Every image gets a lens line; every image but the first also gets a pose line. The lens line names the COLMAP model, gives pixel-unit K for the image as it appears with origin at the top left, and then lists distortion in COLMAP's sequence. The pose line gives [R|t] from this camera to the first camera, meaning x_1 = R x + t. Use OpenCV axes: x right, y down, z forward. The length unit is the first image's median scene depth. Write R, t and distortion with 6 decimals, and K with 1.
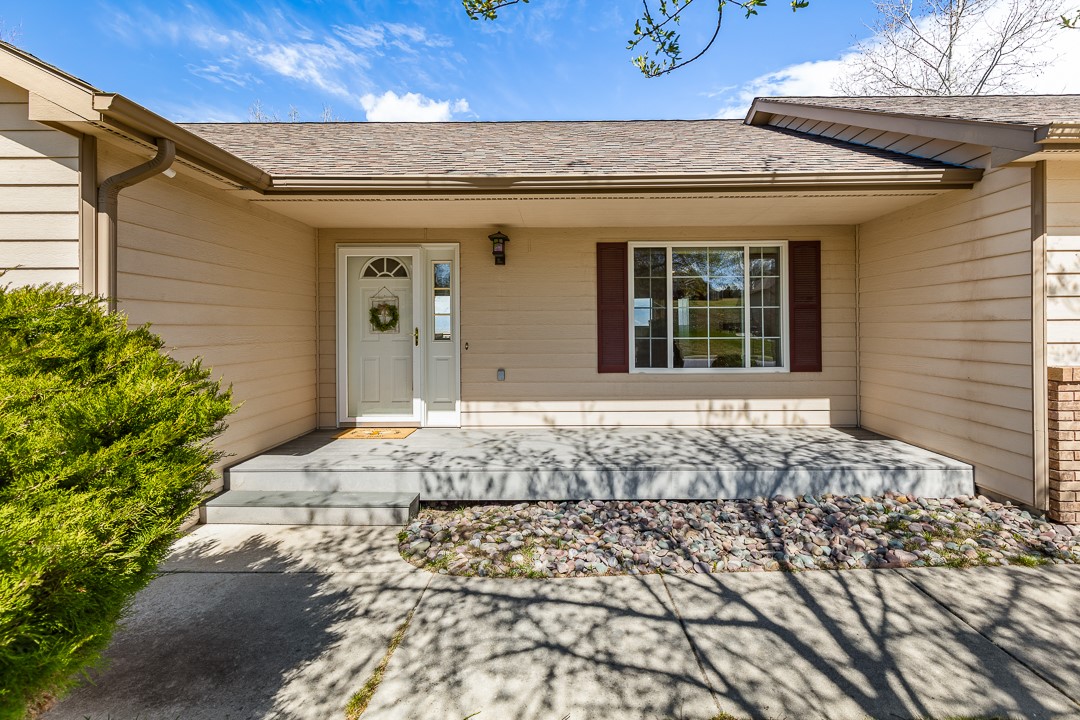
lens RADIAL K [[495.0, 0, 552.9], [0, 495.0, 324.3], [0, 0, 1]] dist [0.008985, 0.000345]
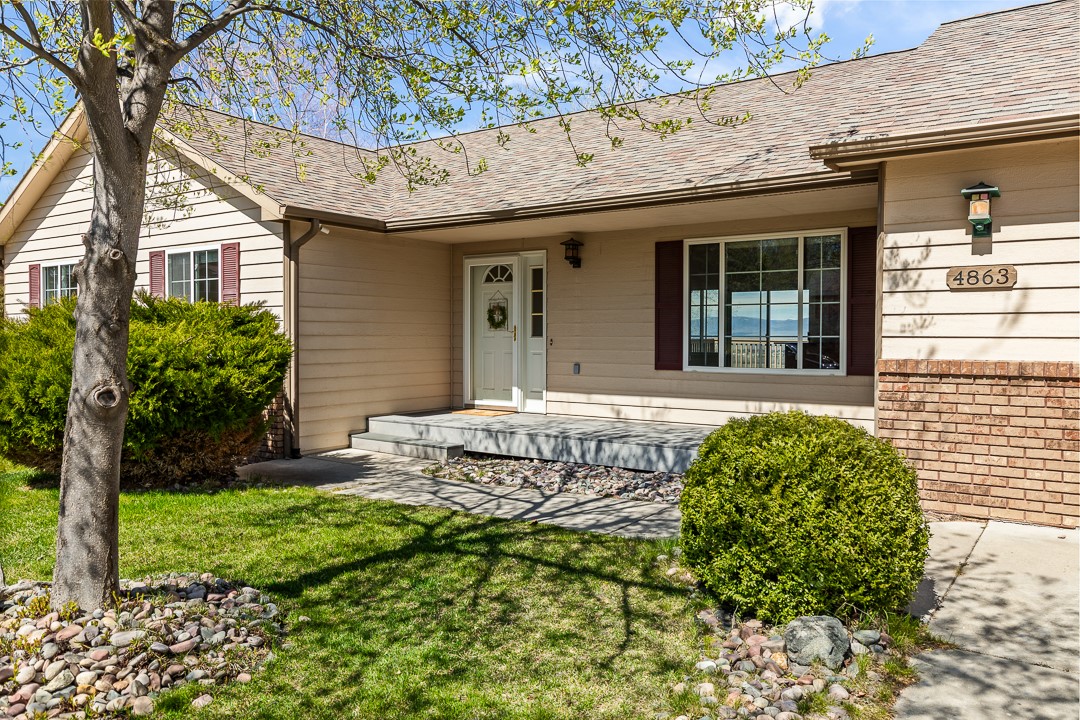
lens RADIAL K [[803.8, 0, 540.0], [0, 803.8, 360.0], [0, 0, 1]] dist [0.000993, -0.000326]
pose [[0.815691, 0.024873, -0.577952, 0.858750], [-0.004428, 0.999314, 0.036756, 0.017849], [0.578470, -0.027422, 0.815242, -0.496301]]
